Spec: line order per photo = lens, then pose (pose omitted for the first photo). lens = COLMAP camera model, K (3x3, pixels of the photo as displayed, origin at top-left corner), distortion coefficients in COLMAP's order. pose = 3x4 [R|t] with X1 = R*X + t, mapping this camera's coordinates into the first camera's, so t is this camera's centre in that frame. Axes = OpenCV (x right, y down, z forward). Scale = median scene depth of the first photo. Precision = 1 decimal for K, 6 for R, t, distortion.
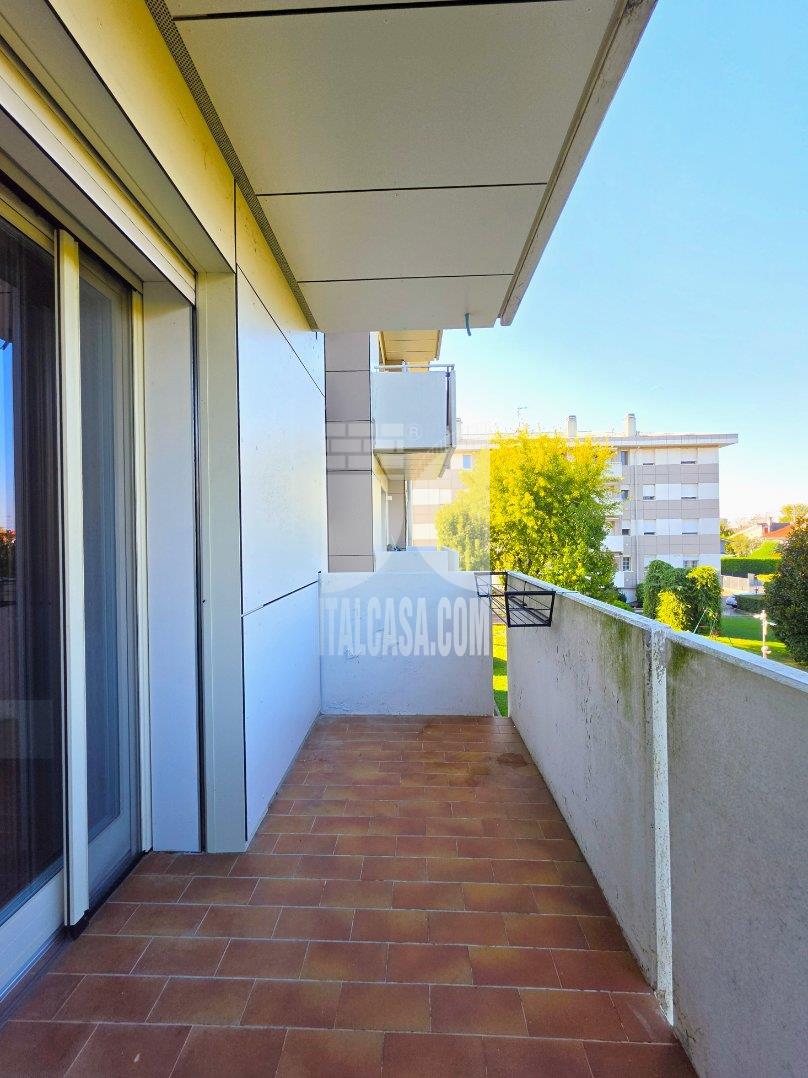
lens RADIAL K [[437.6, 0, 401.0], [0, 437.6, 537.5], [0, 0, 1]] dist [-0.002709, 0.001033]
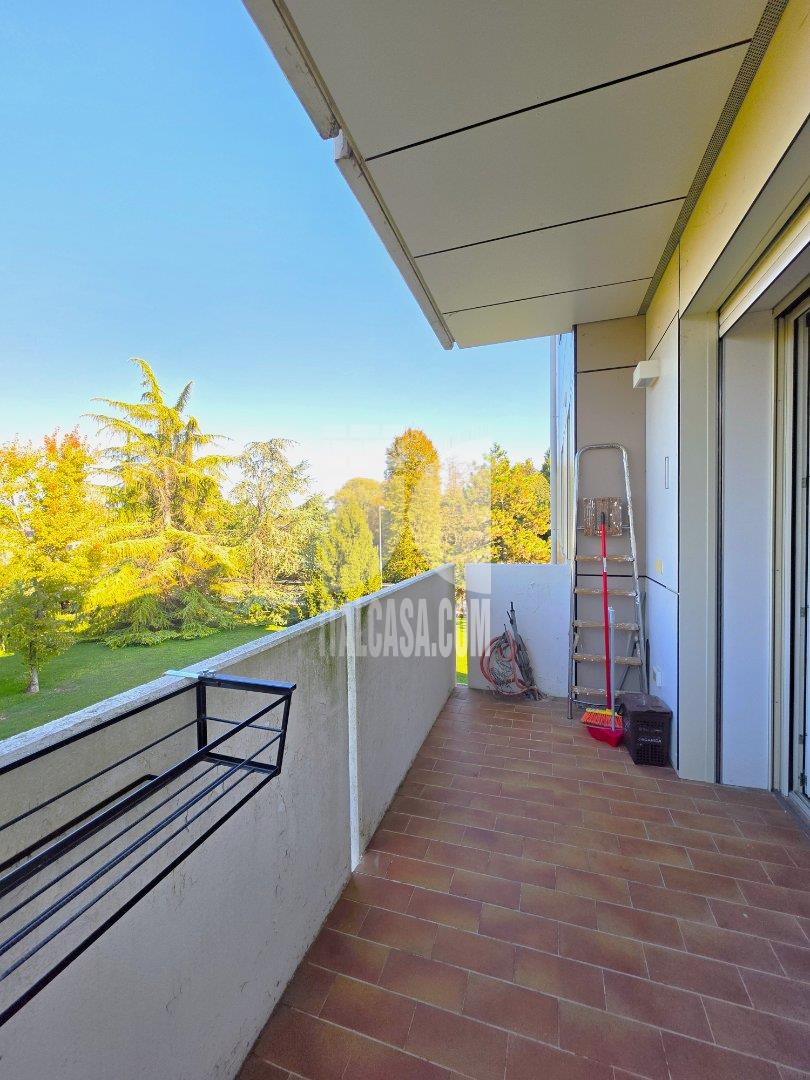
lens RADIAL K [[438.5, 0, 408.2], [0, 438.5, 538.9], [0, 0, 1]] dist [-0.002709, 0.001033]
pose [[-0.961198, 0.019241, 0.275188, 0.008121], [0.029169, 0.999061, 0.032030, -0.049805], [-0.274313, 0.038814, -0.960857, 2.118028]]
